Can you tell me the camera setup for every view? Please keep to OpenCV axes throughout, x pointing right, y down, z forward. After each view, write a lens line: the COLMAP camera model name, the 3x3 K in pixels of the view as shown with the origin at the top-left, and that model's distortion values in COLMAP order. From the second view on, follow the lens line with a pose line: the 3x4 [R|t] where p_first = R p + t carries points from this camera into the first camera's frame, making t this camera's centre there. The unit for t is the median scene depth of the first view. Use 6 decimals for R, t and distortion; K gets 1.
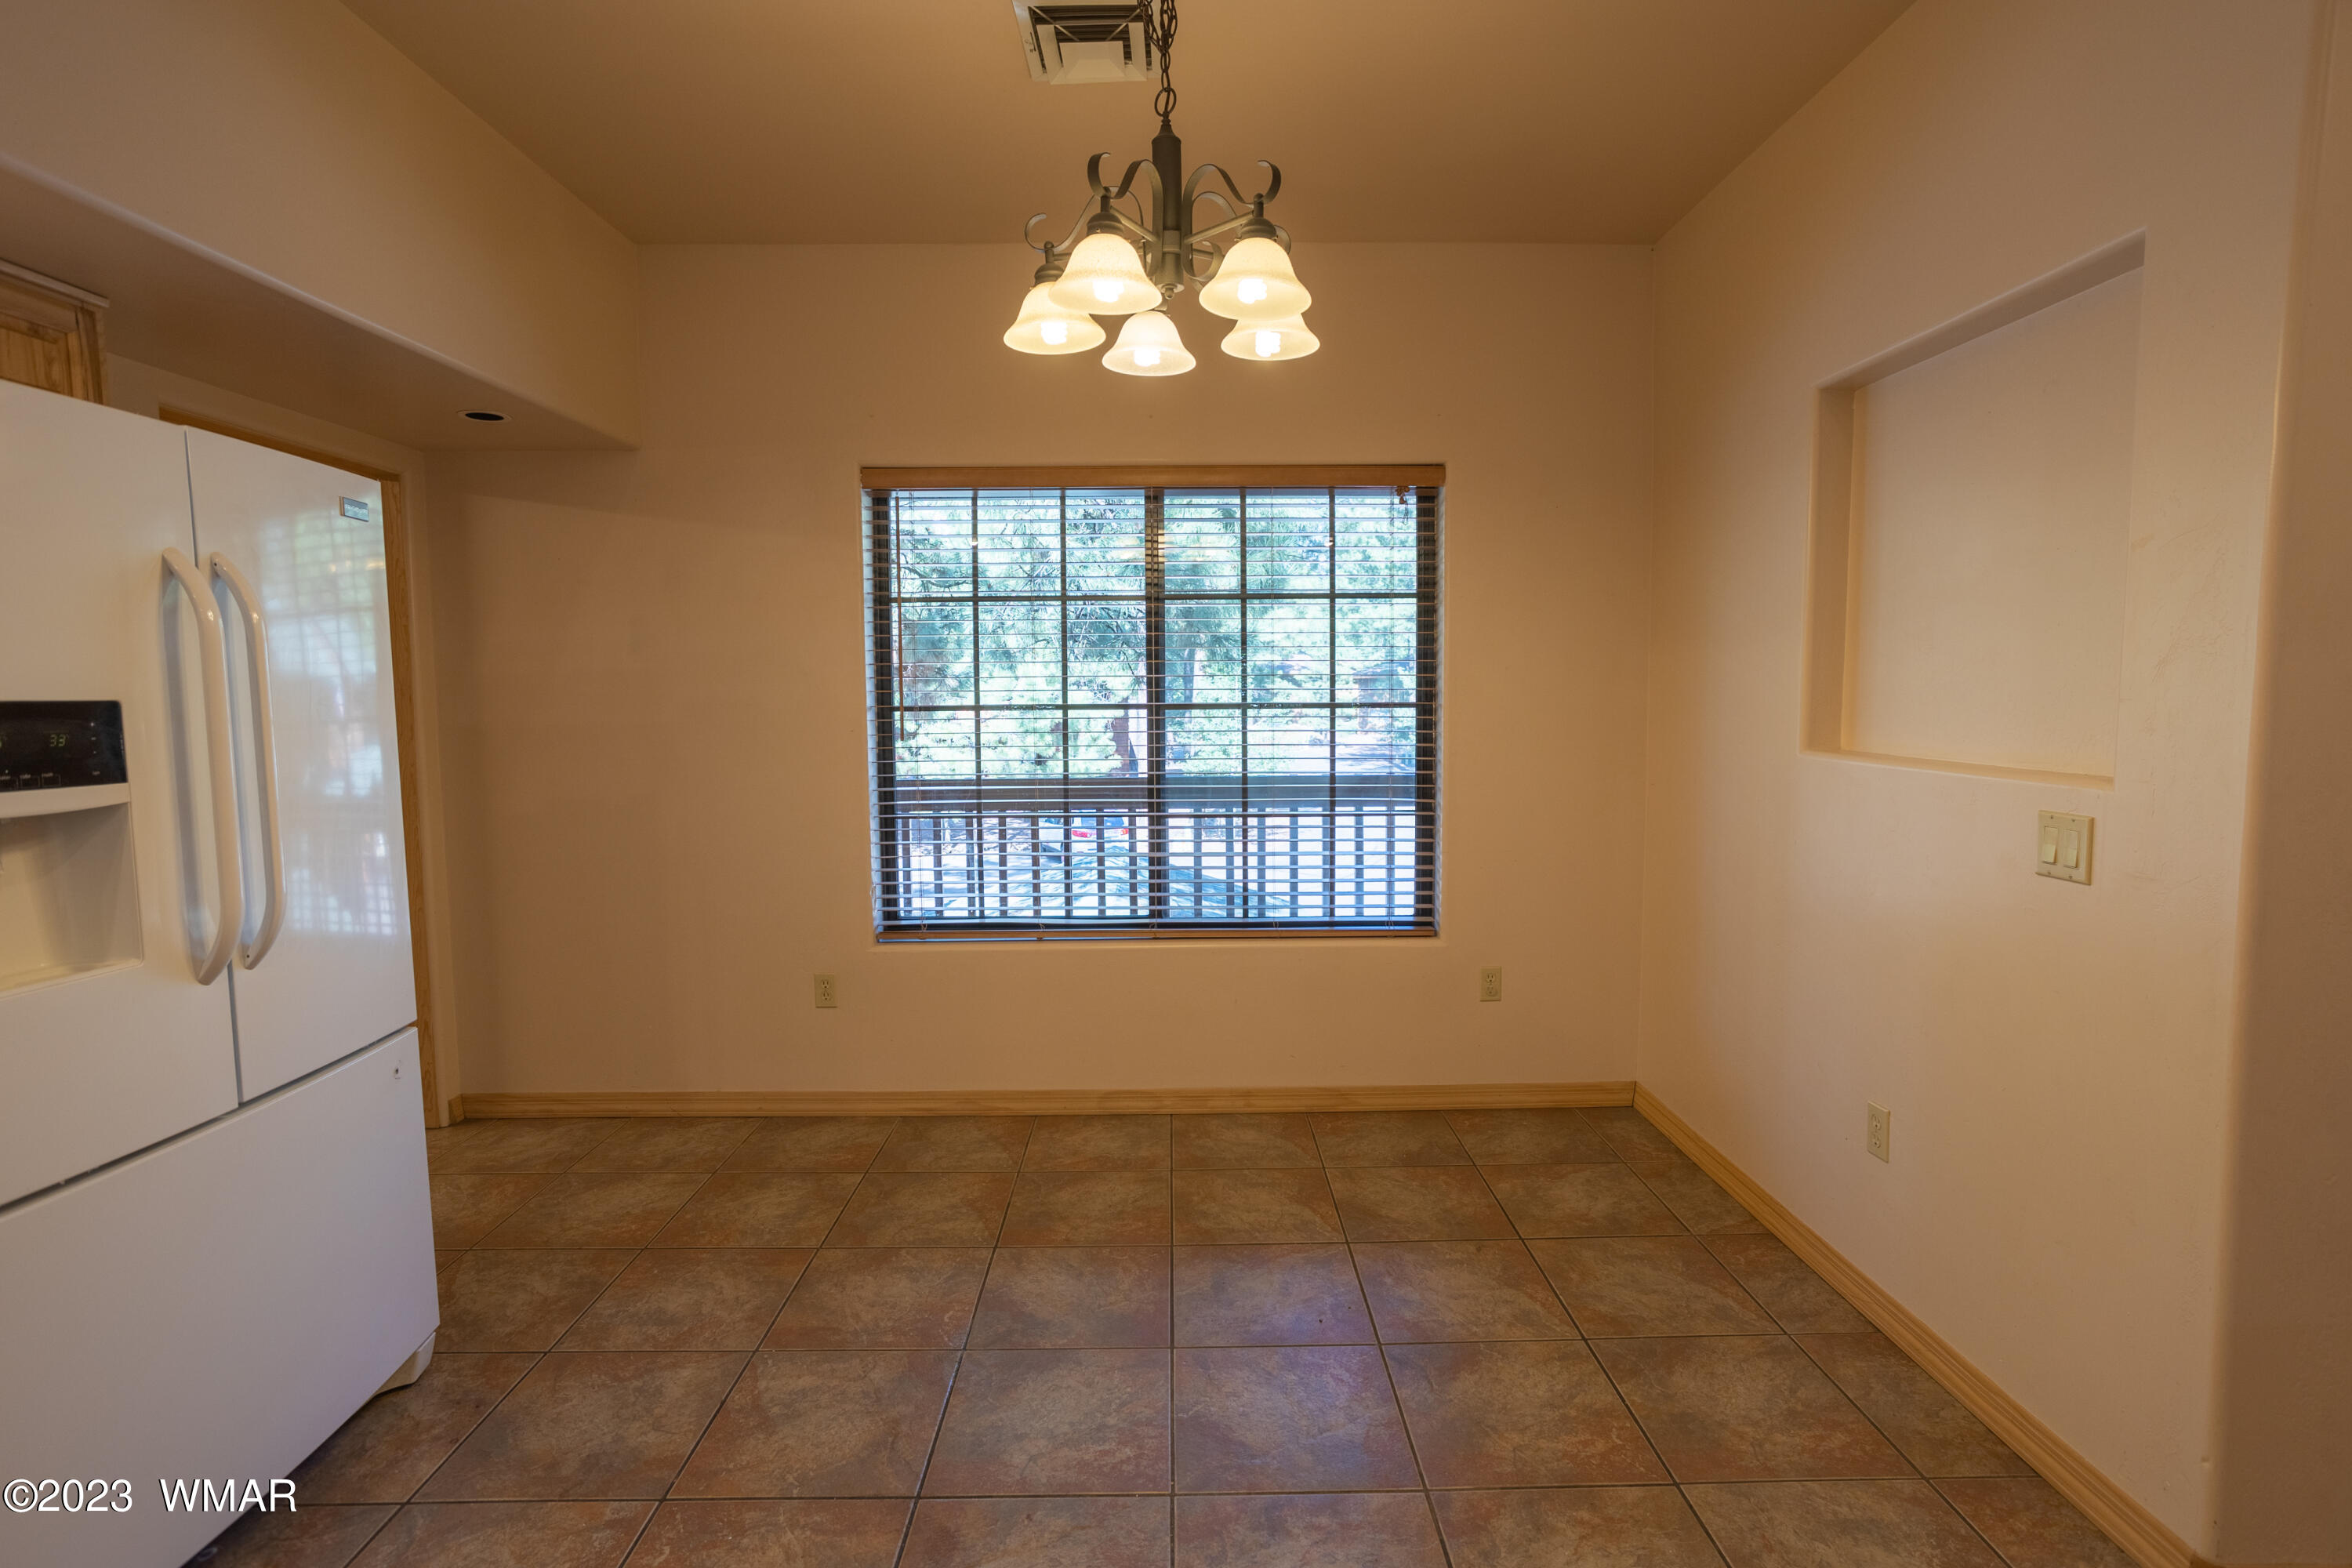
lens RADIAL K [[1136.9, 0, 1190.1], [0, 1136.9, 786.4], [0, 0, 1]] dist [-0.029018, 0.004692]
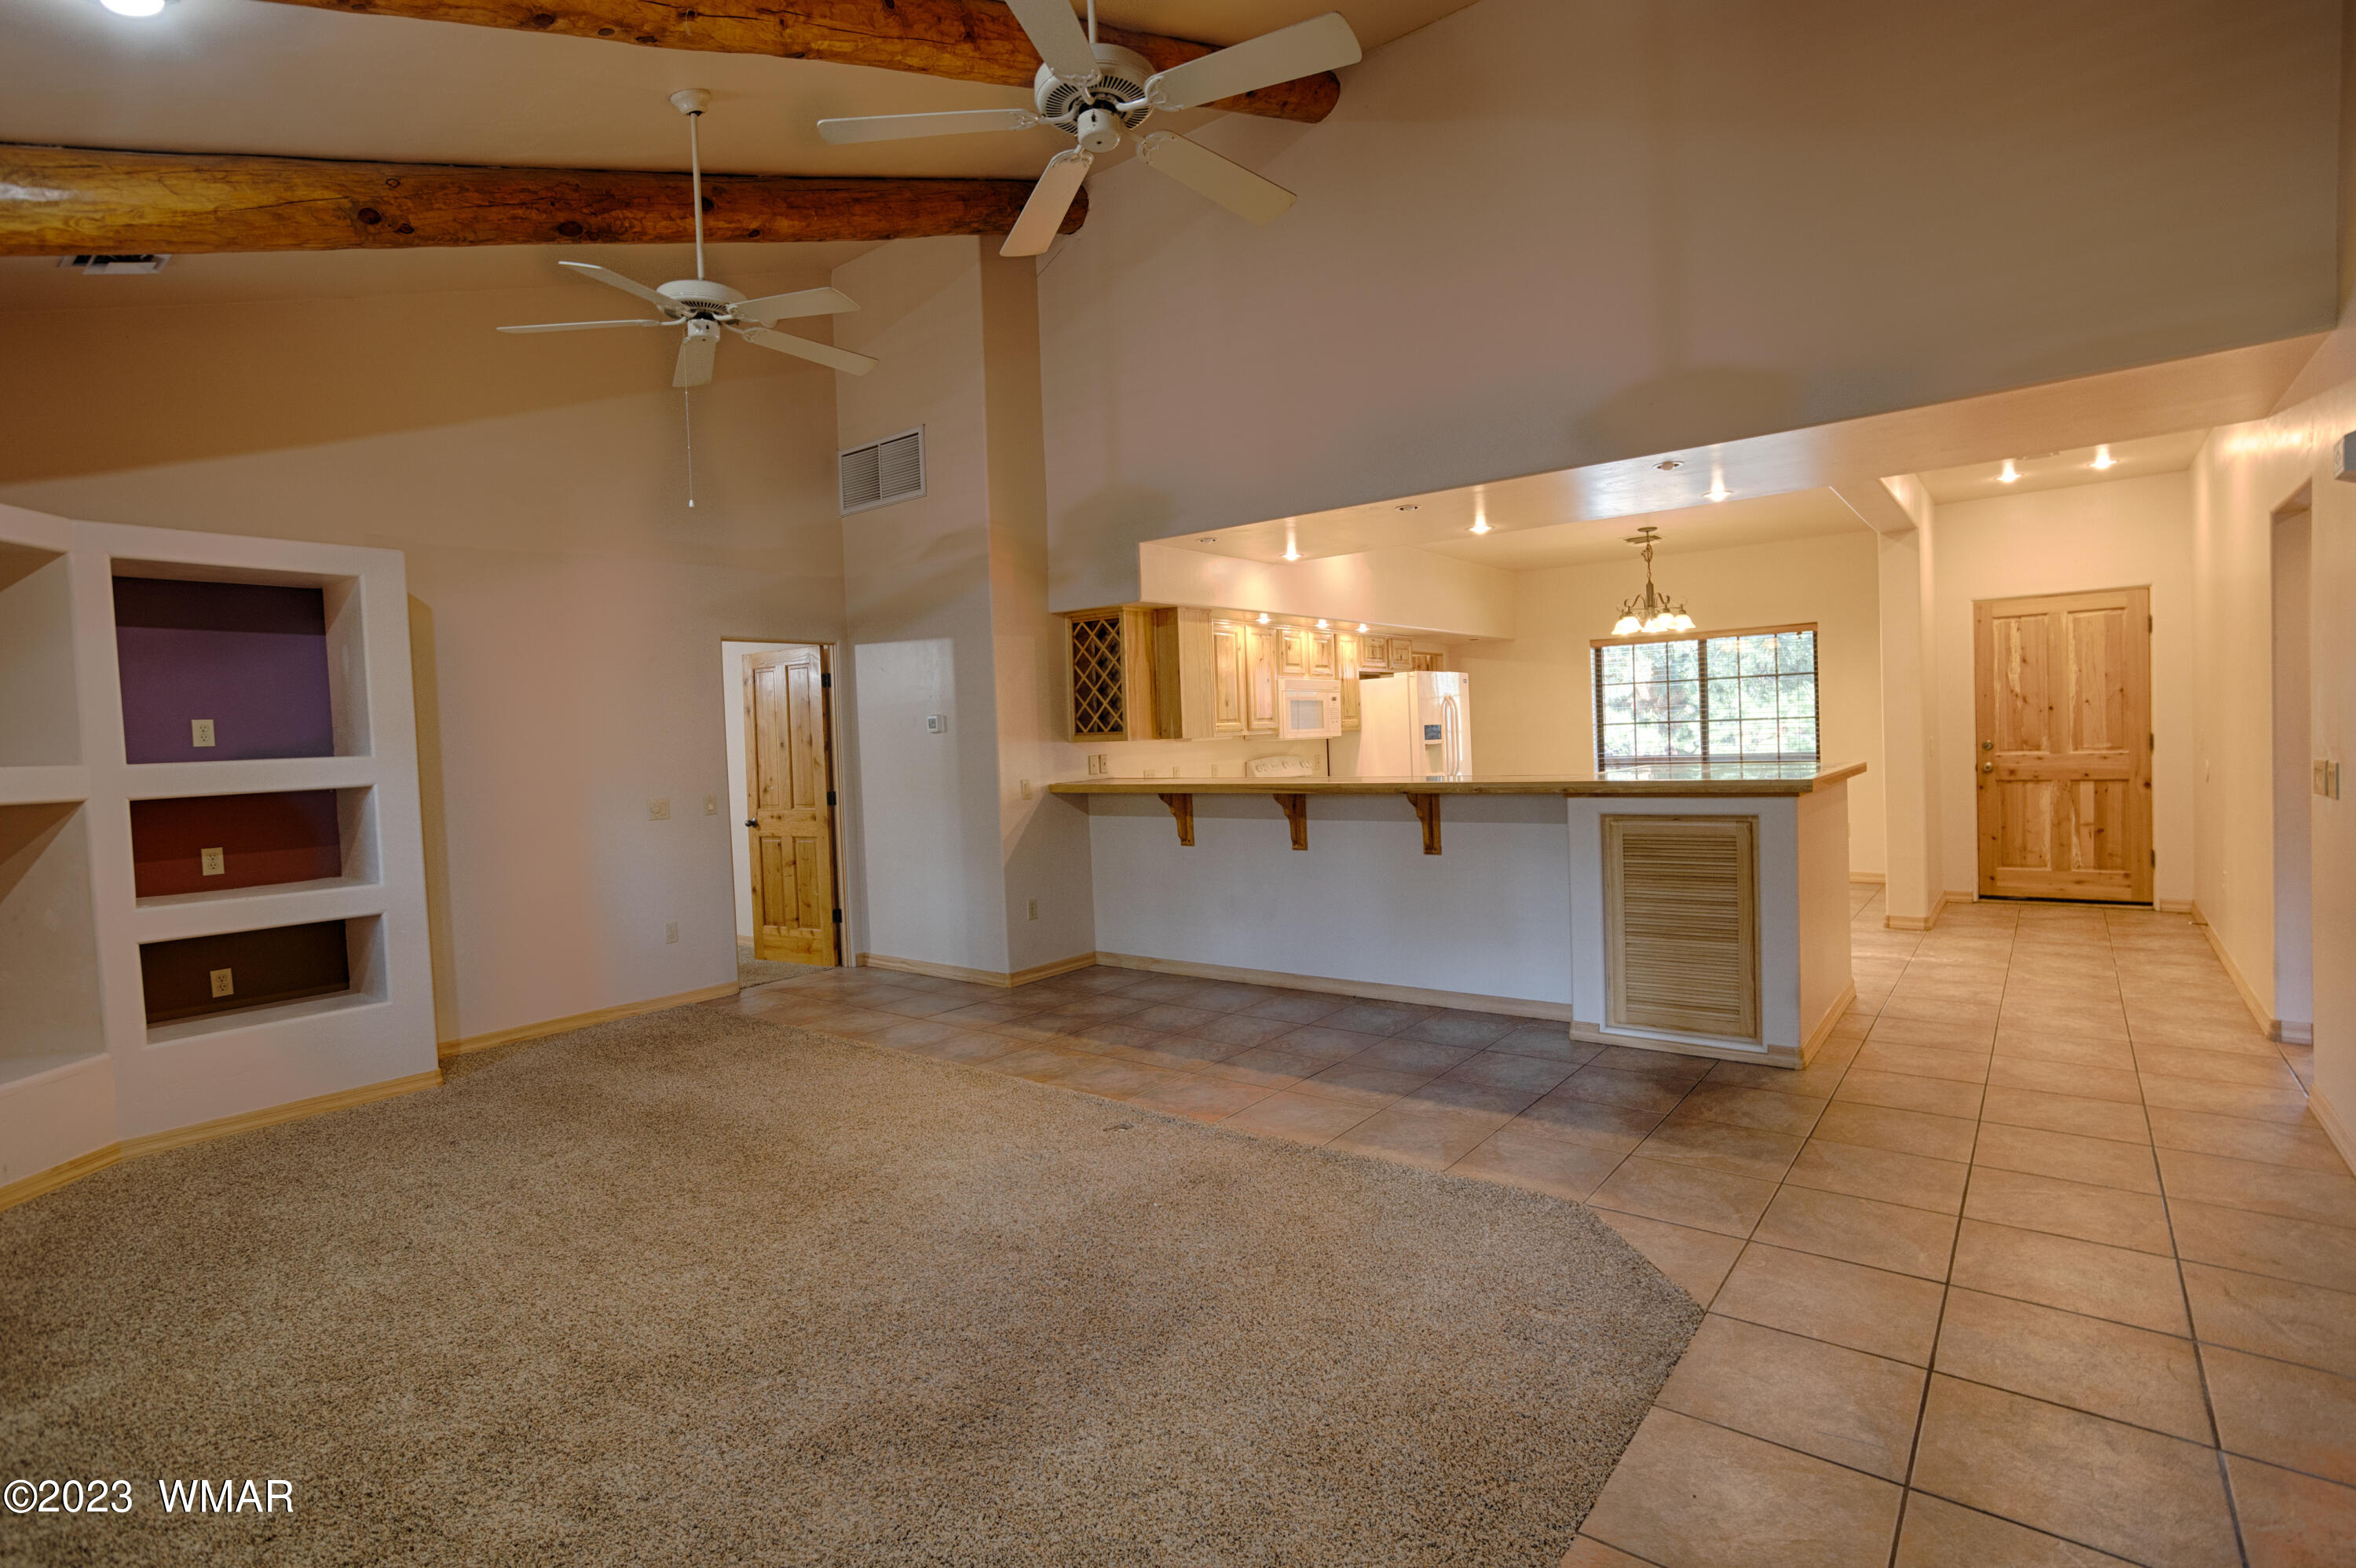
lens RADIAL K [[1138.7, 0, 1198.6], [0, 1138.7, 779.0], [0, 0, 1]] dist [-0.029018, 0.004692]
pose [[0.776023, 0.014856, -0.630530, 0.729760], [-0.031732, 0.999376, -0.015507, 0.136468], [0.629906, 0.032042, 0.776010, -1.778347]]
